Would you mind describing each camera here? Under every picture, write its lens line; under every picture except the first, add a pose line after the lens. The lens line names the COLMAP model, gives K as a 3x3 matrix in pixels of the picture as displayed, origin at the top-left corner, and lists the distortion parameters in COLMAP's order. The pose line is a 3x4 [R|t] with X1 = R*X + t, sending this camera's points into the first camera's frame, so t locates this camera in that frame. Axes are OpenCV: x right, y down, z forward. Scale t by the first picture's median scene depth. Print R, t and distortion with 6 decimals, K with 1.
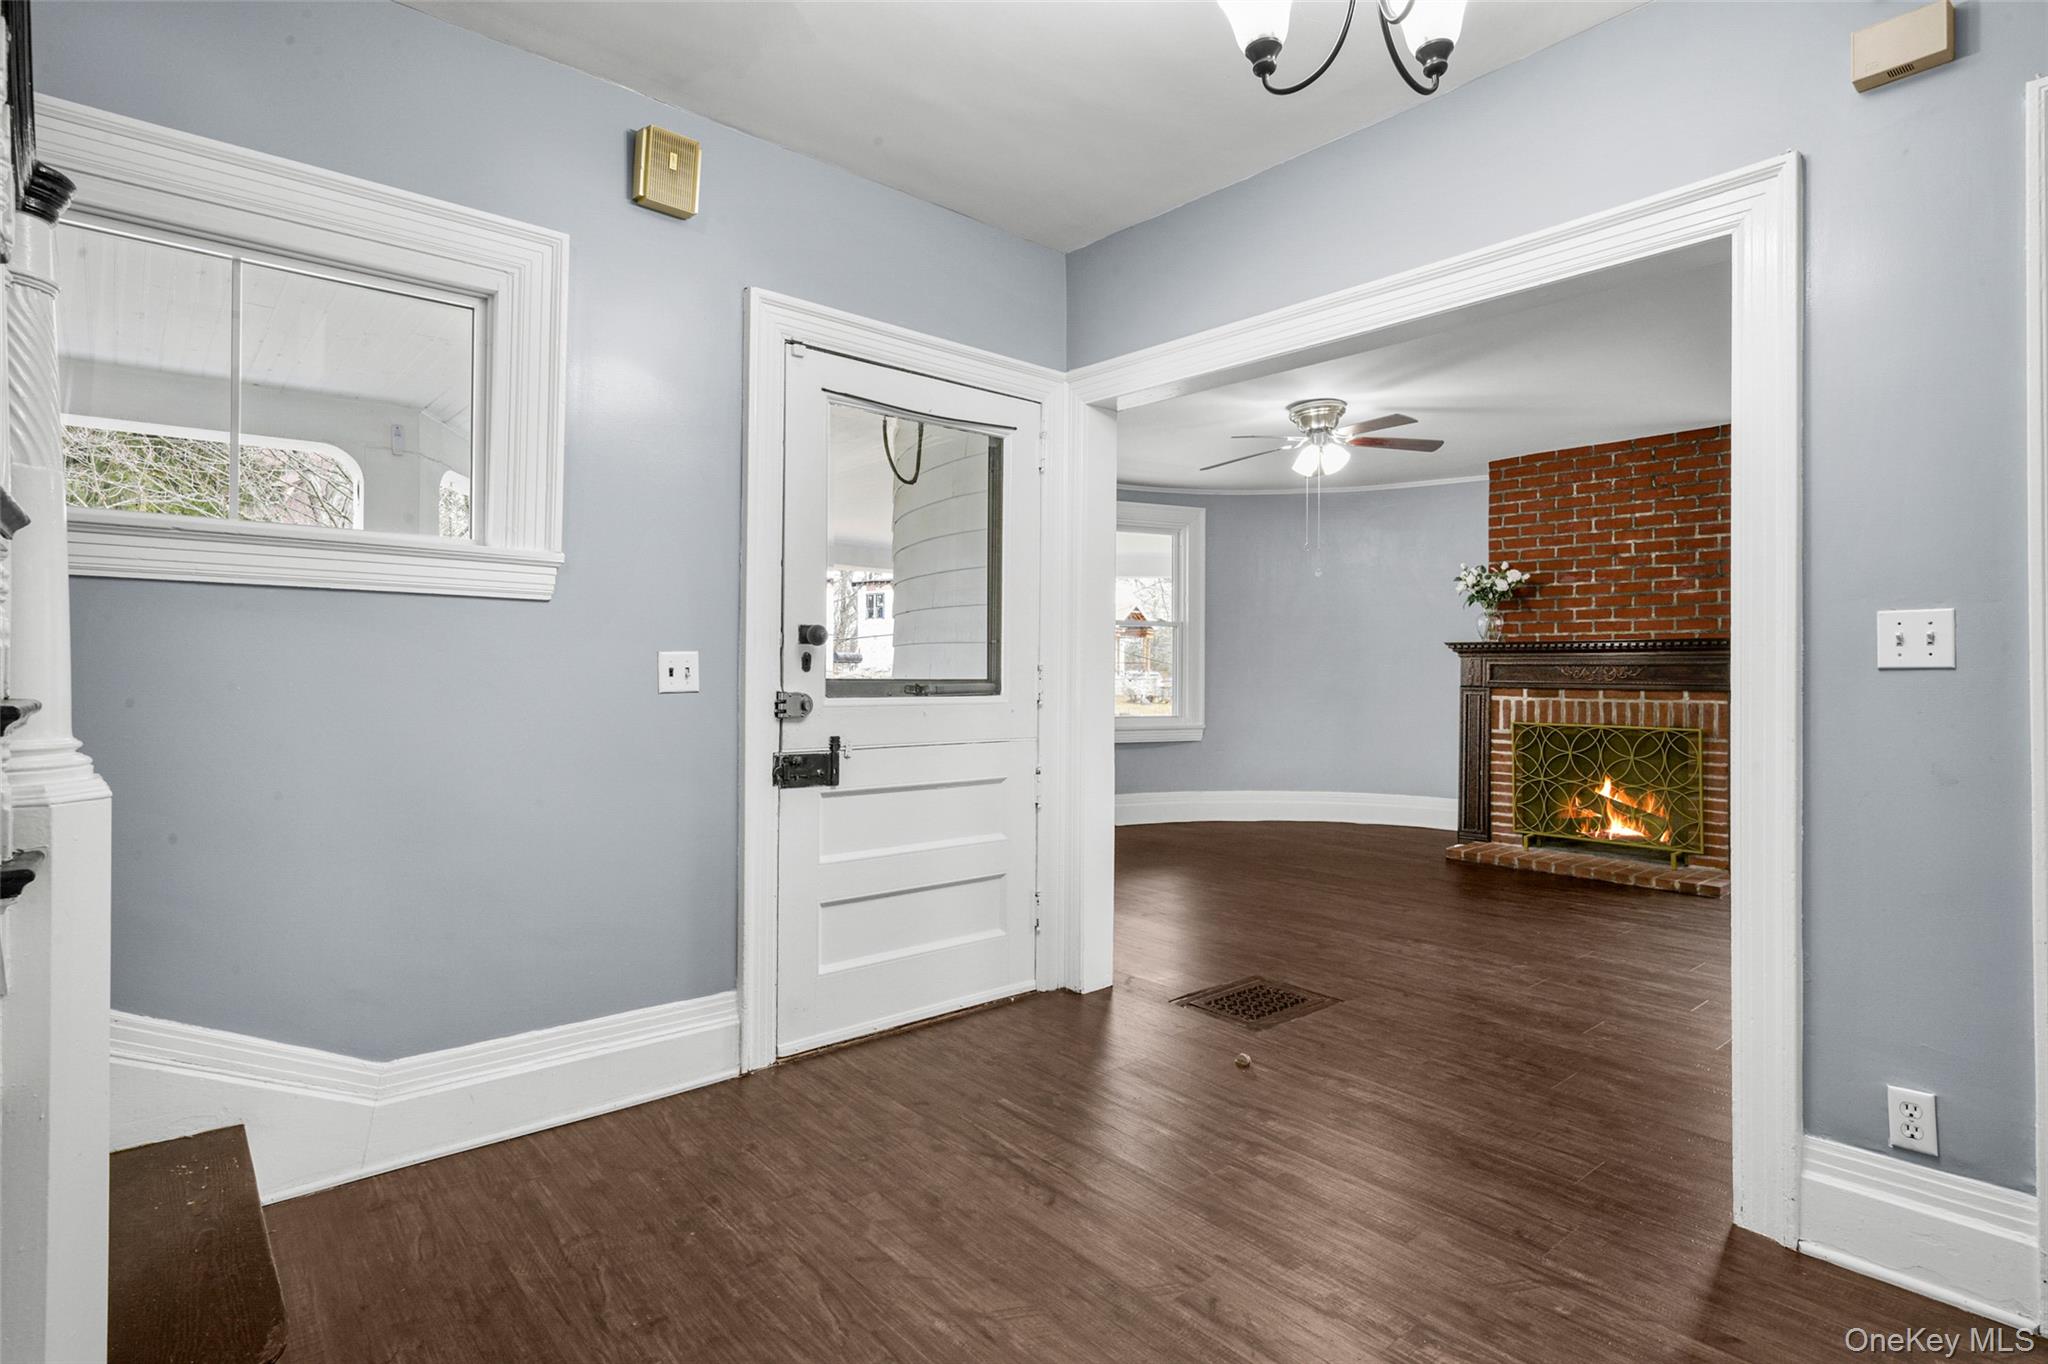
lens RADIAL K [[1029.0, 0, 982.5], [0, 1029.0, 668.9], [0, 0, 1]] dist [-0.019271, -0.005291]
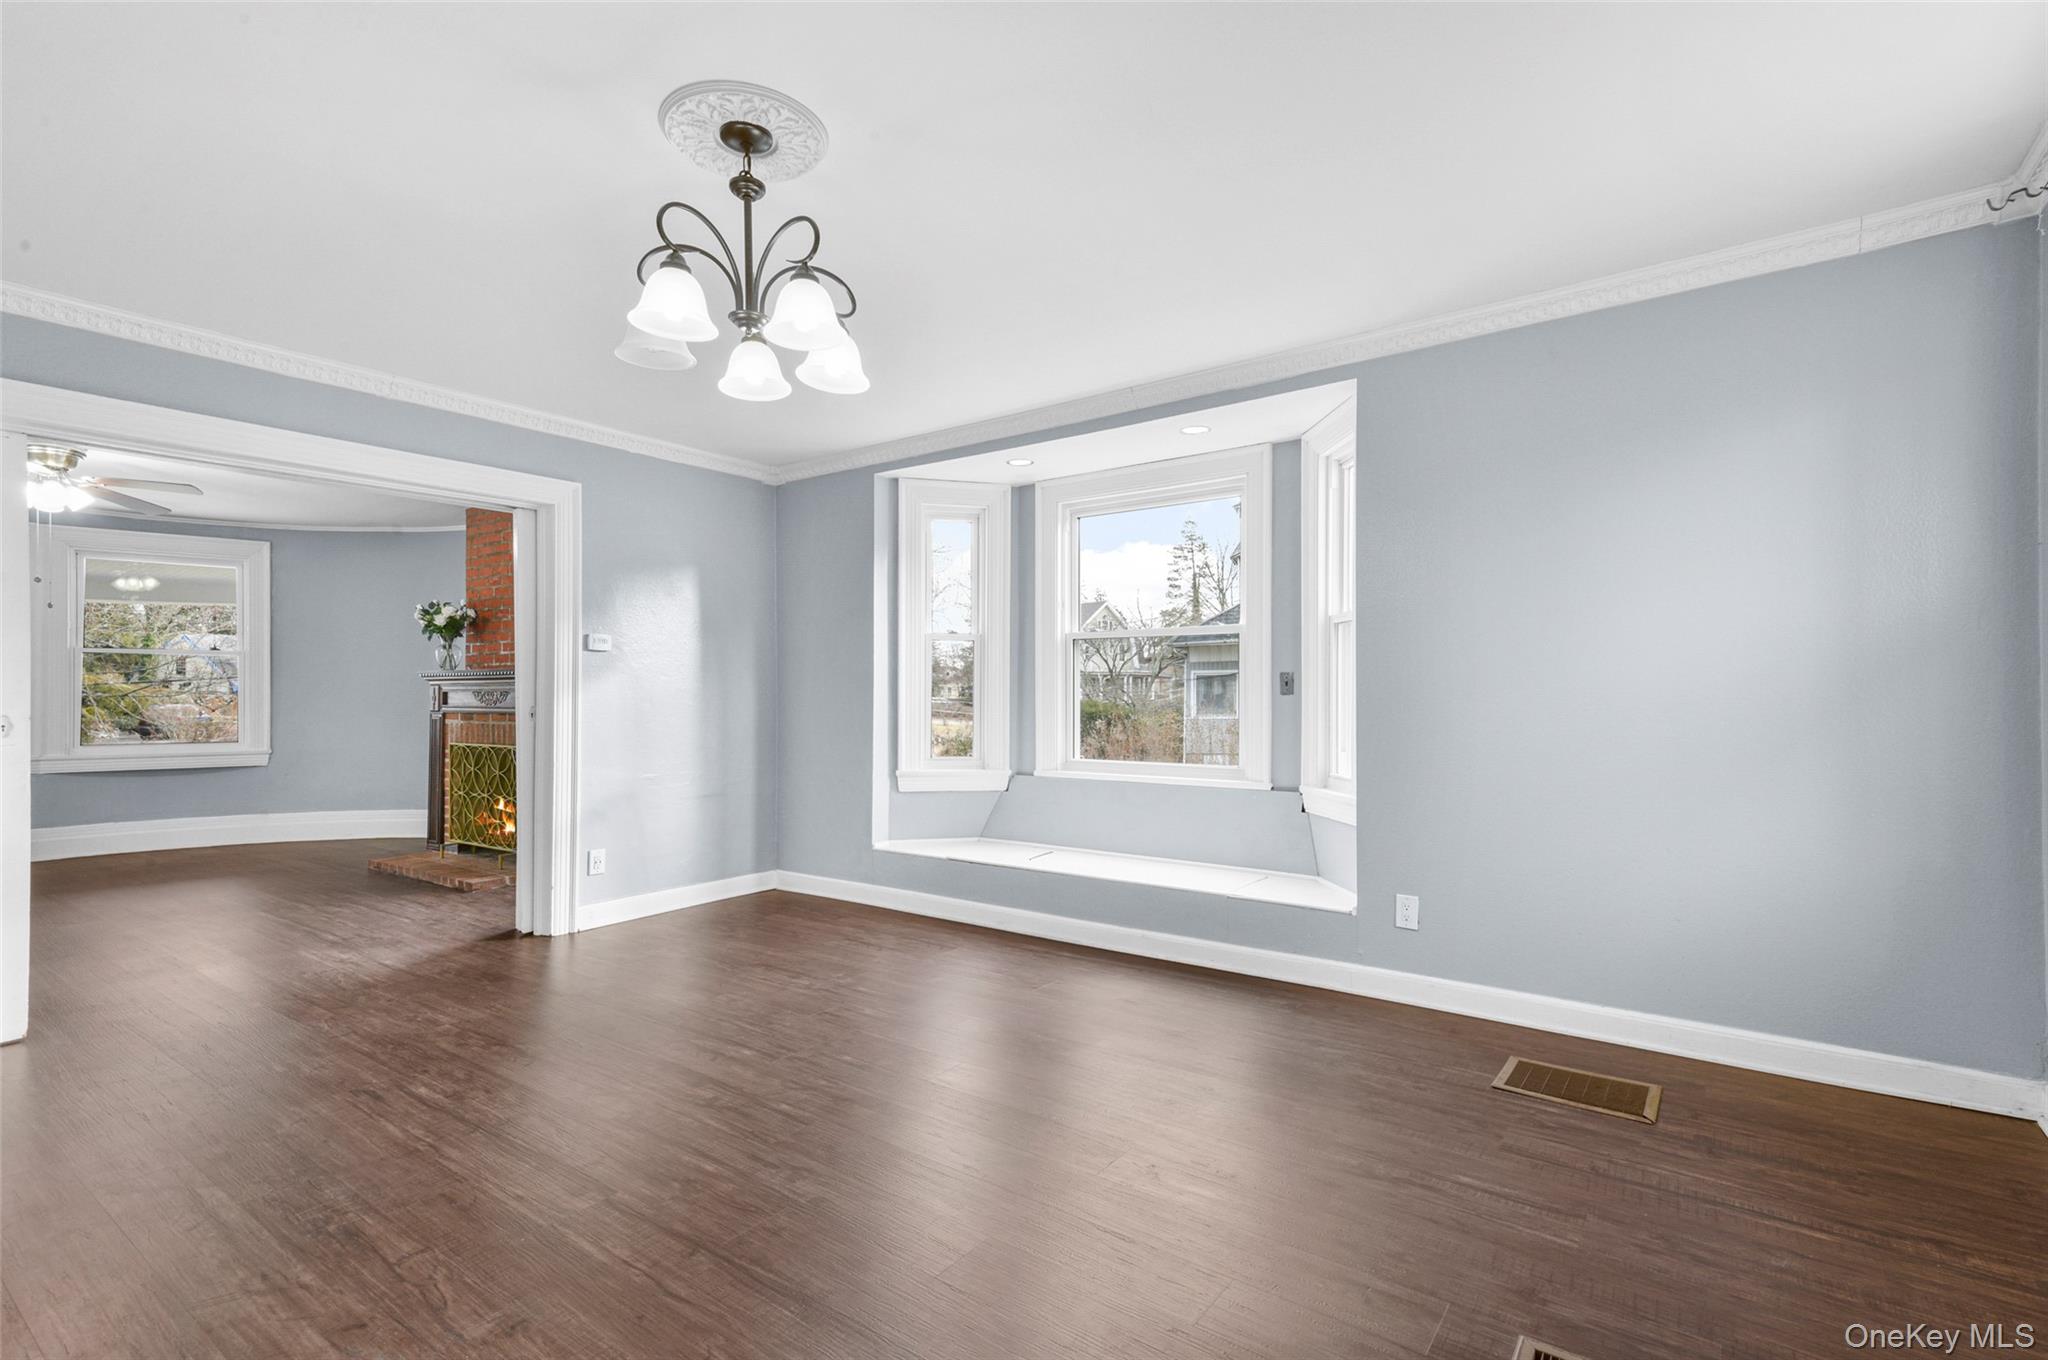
lens RADIAL K [[951.0, 0, 1012.0], [0, 951.0, 685.3], [0, 0, 1]] dist [0.021608, -0.000393]
pose [[0.967956, -0.001404, 0.251115, 0.890450], [0.003451, 0.999964, -0.007714, -0.000899], [-0.251095, 0.008333, 0.967926, -0.161196]]
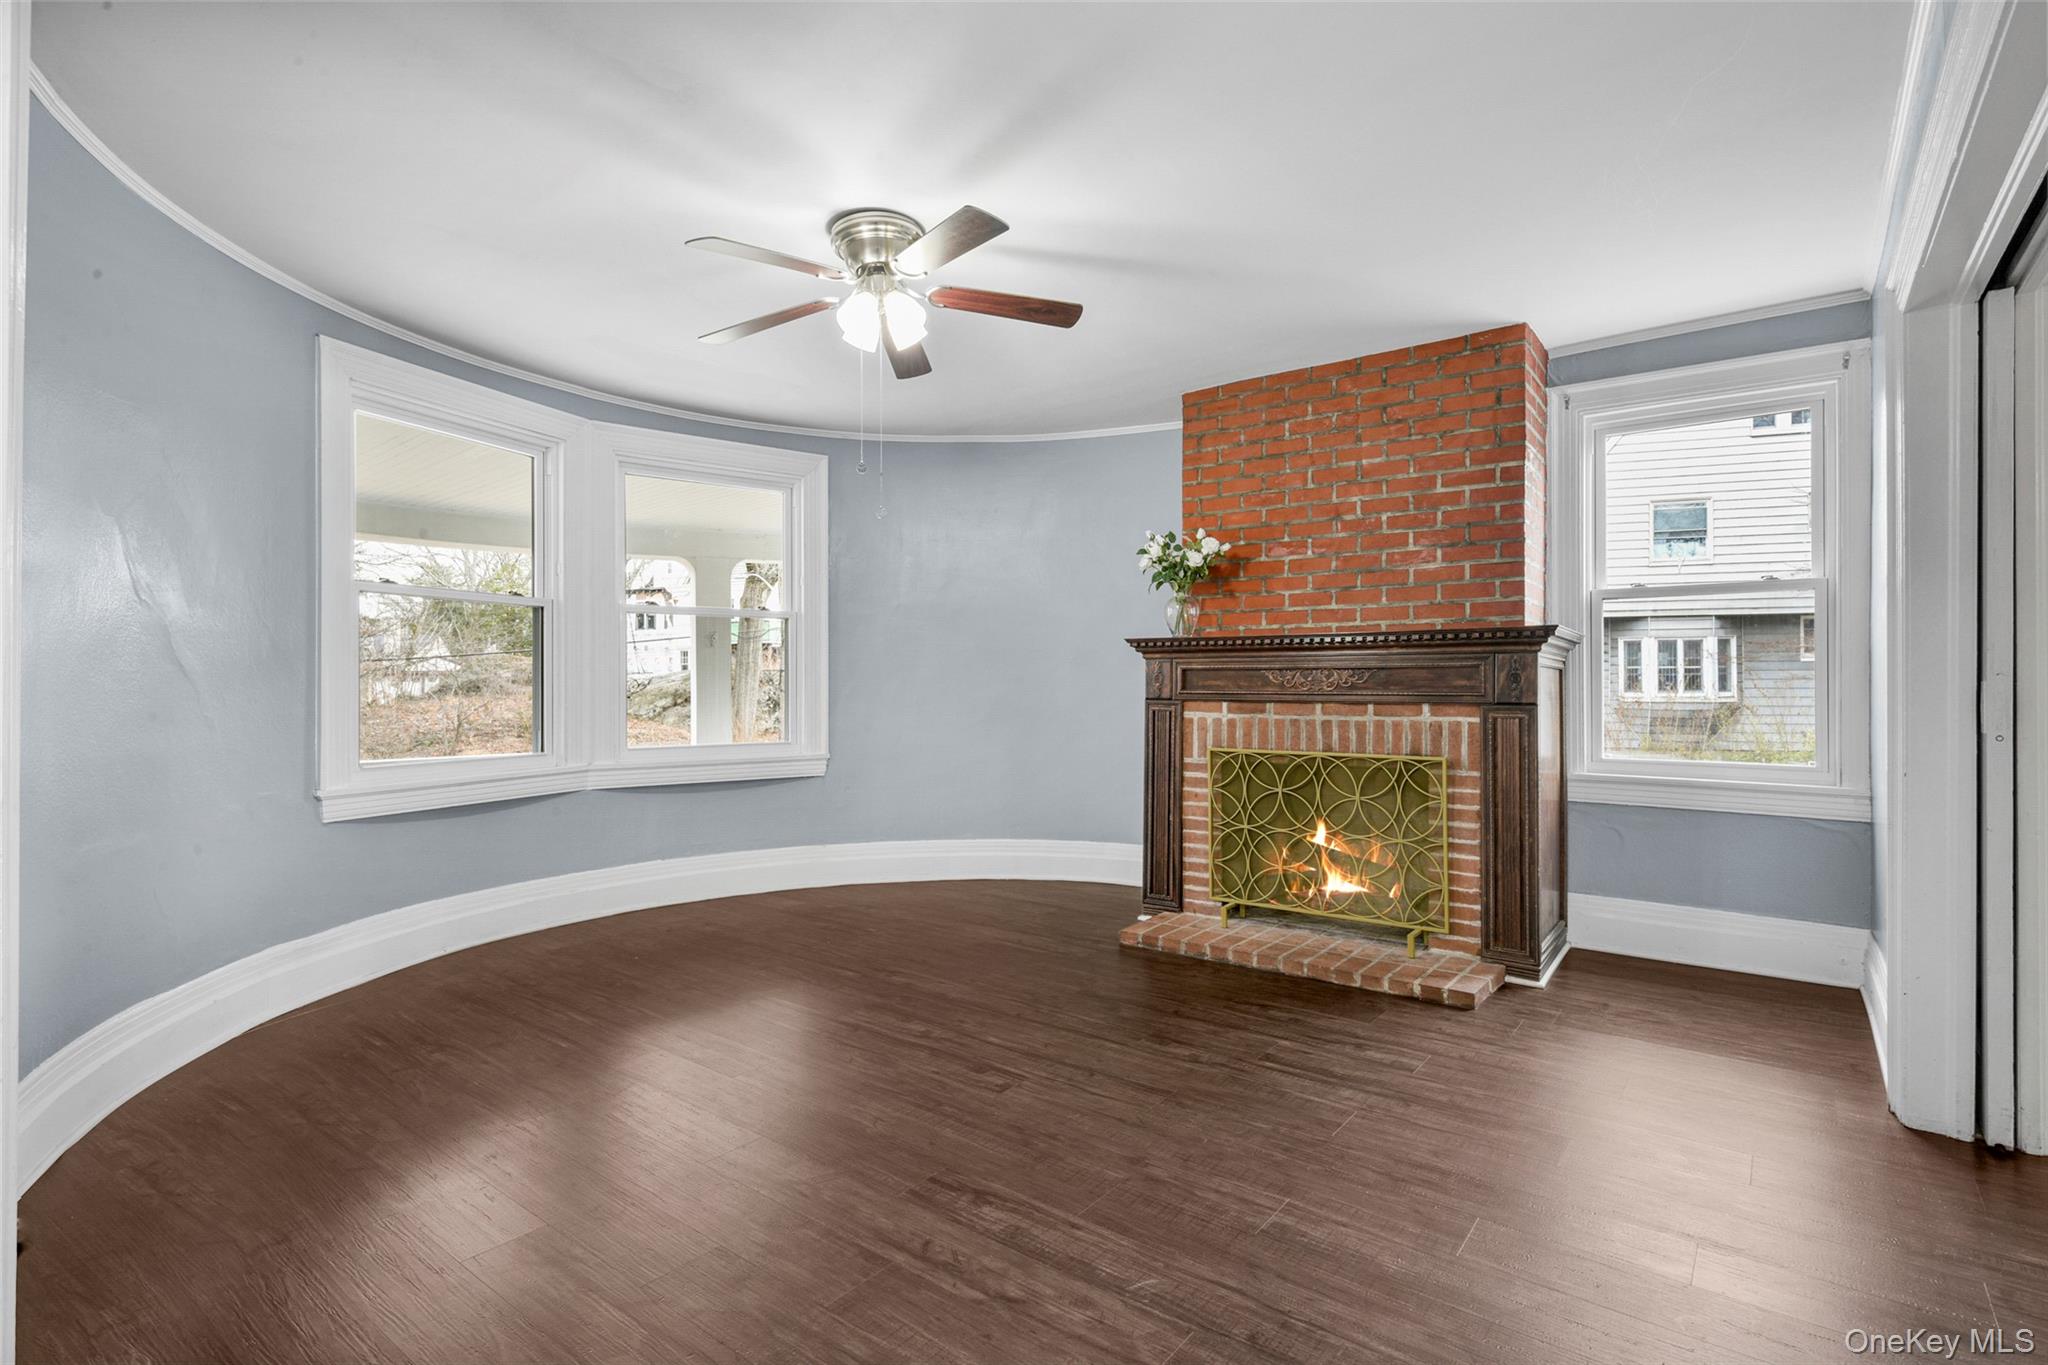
lens RADIAL K [[992.3, 0, 1034.4], [0, 992.3, 690.2], [0, 0, 1]] dist [0.013084, -0.001243]
pose [[0.970022, -0.004234, 0.242980, 0.239802], [0.002354, 0.999965, 0.008029, 0.005354], [-0.243006, -0.007216, 0.969998, 0.366734]]
